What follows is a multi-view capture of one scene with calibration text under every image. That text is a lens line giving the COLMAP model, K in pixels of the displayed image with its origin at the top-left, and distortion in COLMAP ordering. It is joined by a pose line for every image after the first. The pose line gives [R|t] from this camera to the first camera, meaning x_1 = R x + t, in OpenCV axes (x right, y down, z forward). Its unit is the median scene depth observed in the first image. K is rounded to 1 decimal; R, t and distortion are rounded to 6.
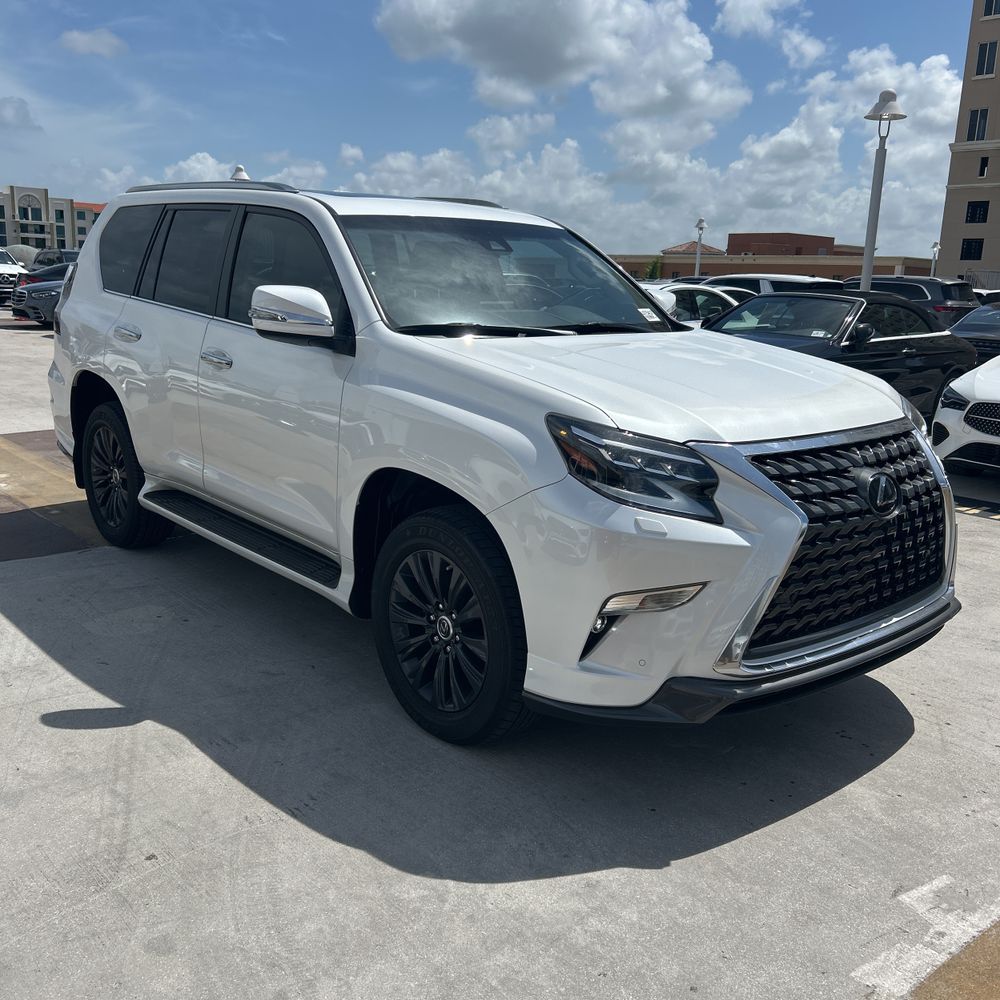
lens RADIAL K [[995.4, 0, 500.0], [0, 995.4, 500.0], [0, 0, 1]] dist [0.038538, -0.057339]
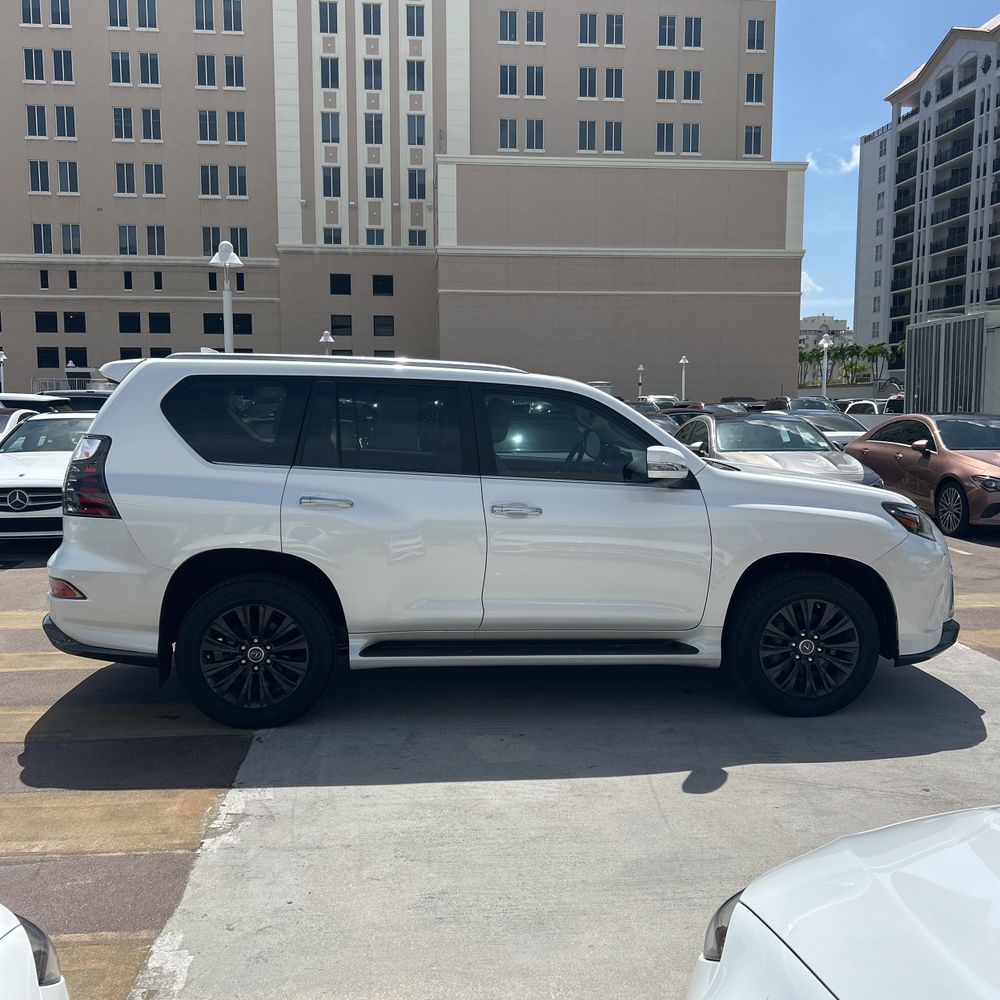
lens RADIAL K [[995.4, 0, 500.0], [0, 995.4, 500.0], [0, 0, 1]] dist [0.038538, -0.057339]
pose [[0.597910, -0.112829, 0.793582, -1.478572], [0.193243, 0.981132, -0.006101, -0.176110], [-0.777921, 0.157002, 0.608432, 0.336095]]
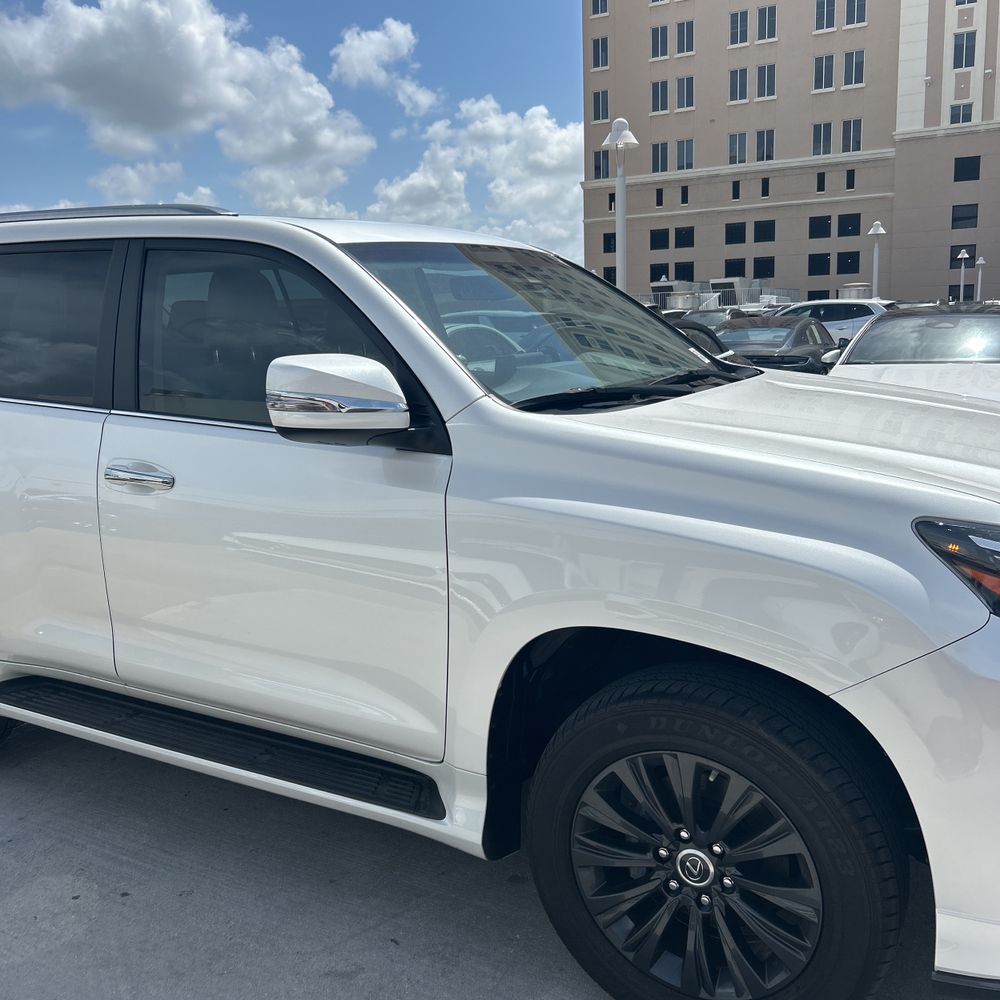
lens RADIAL K [[1007.3, 0, 496.1], [0, 1007.3, 486.9], [0, 0, 1]] dist [0.017045, -0.012459]
pose [[0.944821, -0.115671, 0.306485, -0.315907], [0.132411, 0.990600, -0.034326, -0.097343], [-0.299633, 0.073014, 0.951257, 0.377262]]
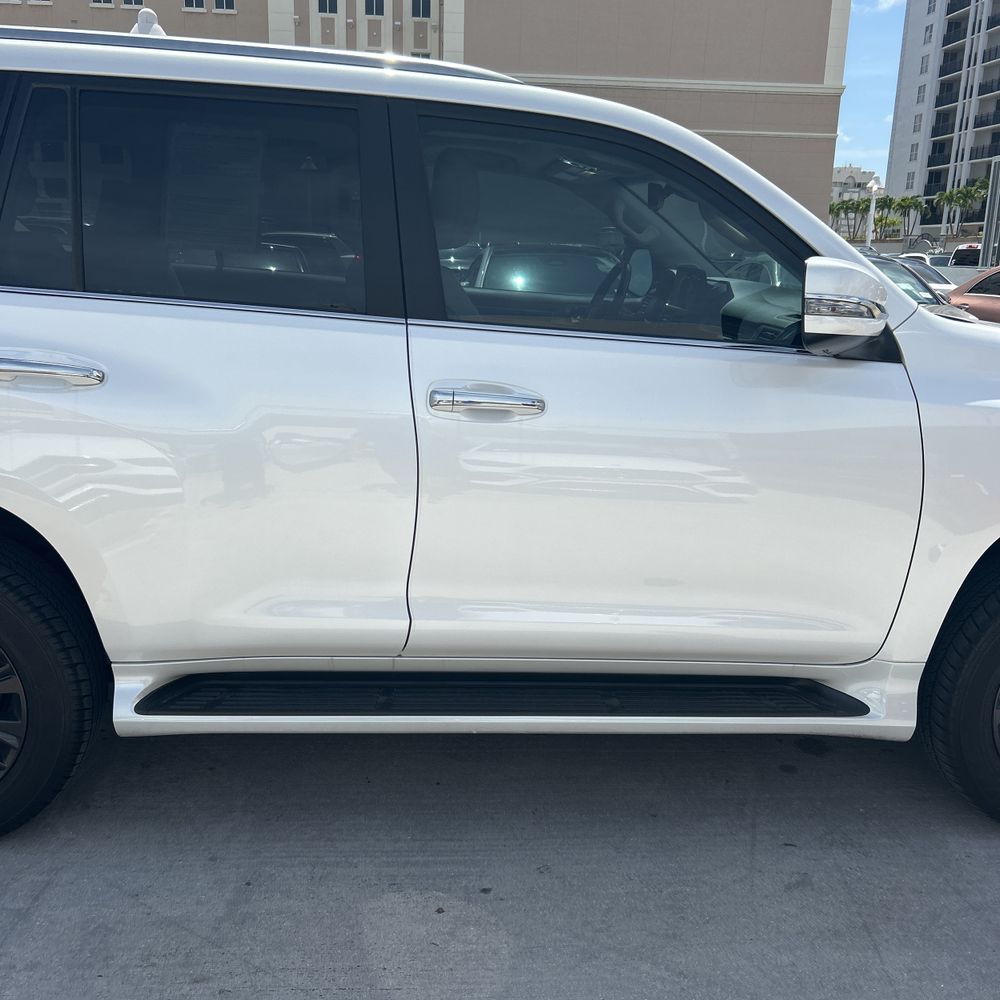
lens RADIAL K [[1009.7, 0, 500.0], [0, 1009.7, 500.0], [0, 0, 1]] dist [0.038708, -0.039585]
pose [[0.603966, -0.208753, 0.769186, -0.833394], [0.167495, 0.976782, 0.133576, -0.188983], [-0.779211, 0.048159, 0.624909, 0.785462]]
